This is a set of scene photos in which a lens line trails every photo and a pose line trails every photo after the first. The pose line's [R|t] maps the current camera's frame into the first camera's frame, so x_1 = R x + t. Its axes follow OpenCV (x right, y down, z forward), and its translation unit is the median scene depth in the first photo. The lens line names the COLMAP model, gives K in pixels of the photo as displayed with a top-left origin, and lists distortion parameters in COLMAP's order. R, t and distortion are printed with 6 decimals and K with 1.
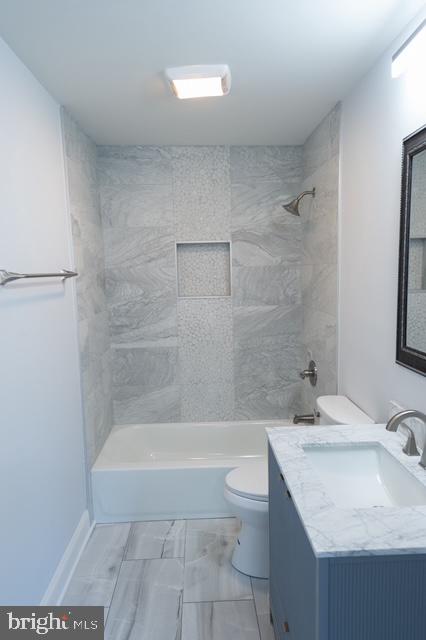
lens RADIAL K [[416.5, 0, 210.0], [0, 416.5, 320.2], [0, 0, 1]] dist [0.018136, -0.012701]
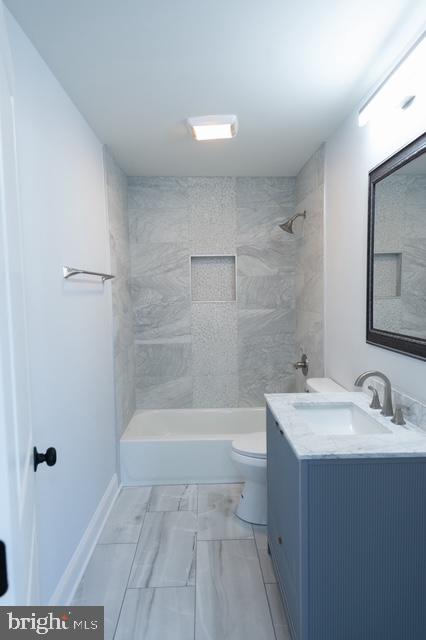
lens RADIAL K [[387.6, 0, 210.6], [0, 387.6, 319.9], [0, 0, 1]] dist [0.012288, -0.004656]
pose [[0.999928, 0.007436, -0.009381, -0.011732], [-0.007859, 0.998914, -0.045920, 0.049217], [0.009030, 0.045990, 0.998901, -0.107403]]
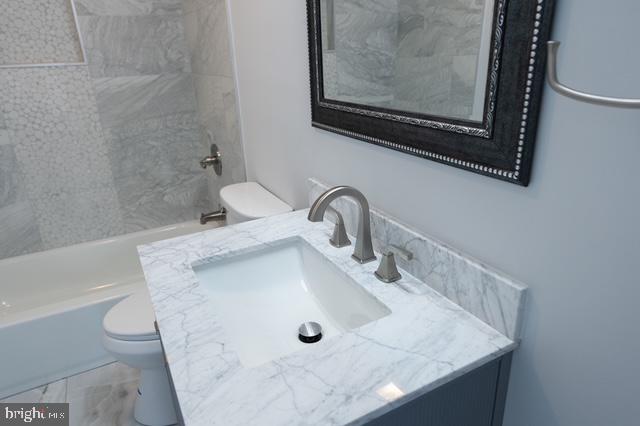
lens RADIAL K [[416.5, 0, 320.0], [0, 416.5, 213.0], [0, 0, 1]] dist [0.018136, -0.012701]
pose [[0.894610, -0.170102, 0.413205, 0.071948], [0.068414, 0.965948, 0.249527, 0.037330], [-0.441580, -0.194961, 0.875784, 0.180066]]
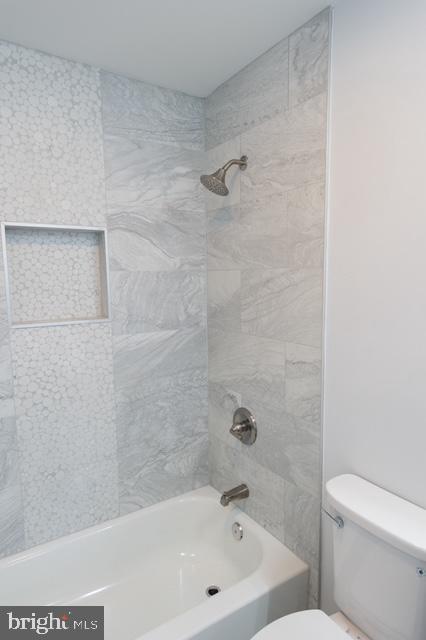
lens RADIAL K [[387.6, 0, 210.6], [0, 387.6, 319.9], [0, 0, 1]] dist [0.012288, -0.004656]
pose [[0.853288, -0.047158, 0.519304, -0.121308], [0.056193, 0.998419, -0.001667, -0.048591], [-0.518404, 0.030603, 0.854588, 0.446235]]
